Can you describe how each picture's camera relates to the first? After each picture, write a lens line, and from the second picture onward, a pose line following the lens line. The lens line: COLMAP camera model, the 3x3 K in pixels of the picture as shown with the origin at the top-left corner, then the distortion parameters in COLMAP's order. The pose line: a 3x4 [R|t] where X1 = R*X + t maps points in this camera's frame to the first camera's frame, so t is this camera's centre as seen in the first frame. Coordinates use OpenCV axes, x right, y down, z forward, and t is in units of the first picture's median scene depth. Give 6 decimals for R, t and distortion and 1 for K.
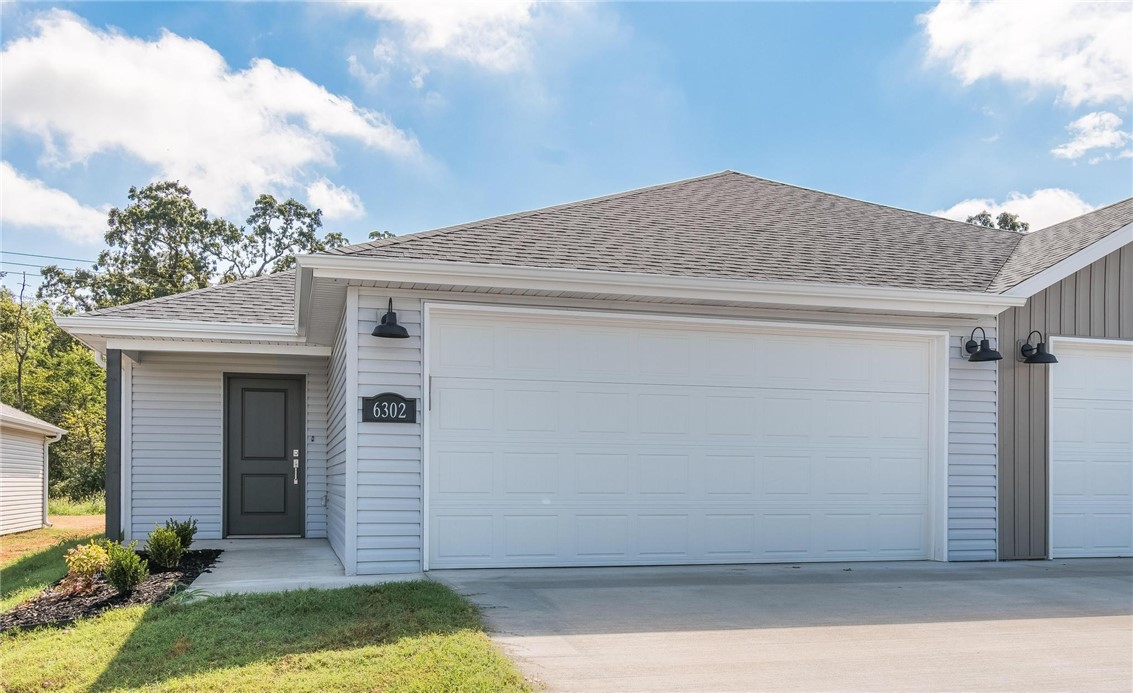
lens RADIAL K [[972.3, 0, 566.7], [0, 972.3, 346.4], [0, 0, 1]] dist [-0.002446, -0.000609]
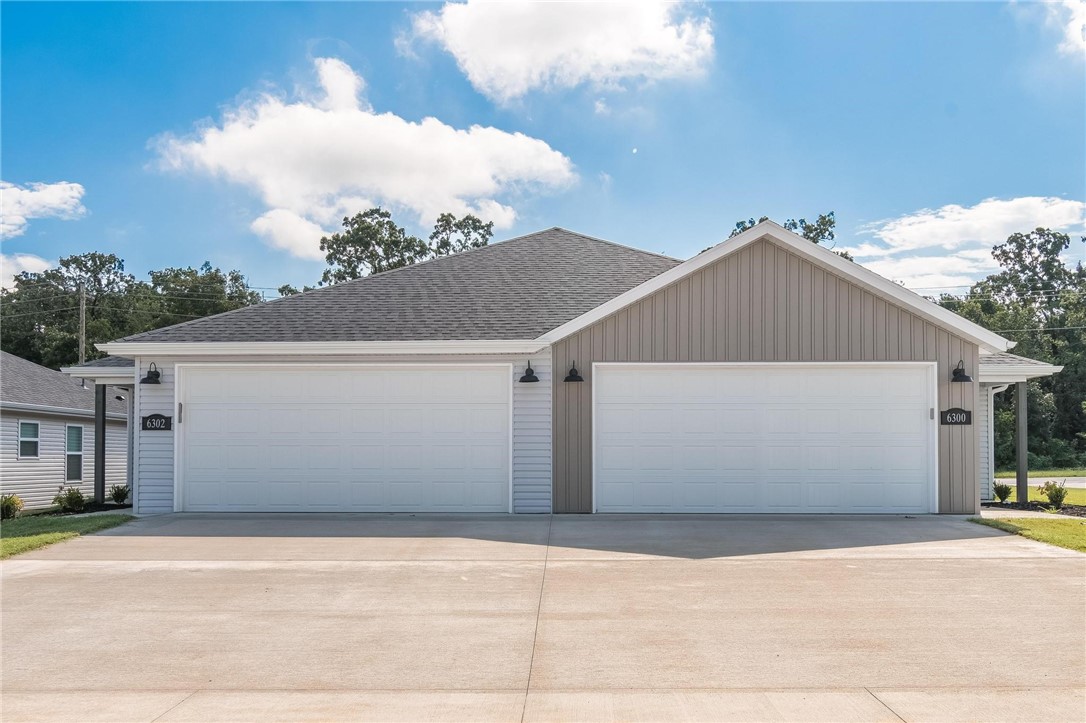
lens RADIAL K [[941.8, 0, 542.9], [0, 941.8, 362.2], [0, 0, 1]] dist [0.007687, -0.000031]
pose [[0.950808, -0.031072, -0.308219, 0.155648], [0.044669, 0.998311, 0.037157, -0.012233], [0.306544, -0.049097, 0.950589, -0.068089]]
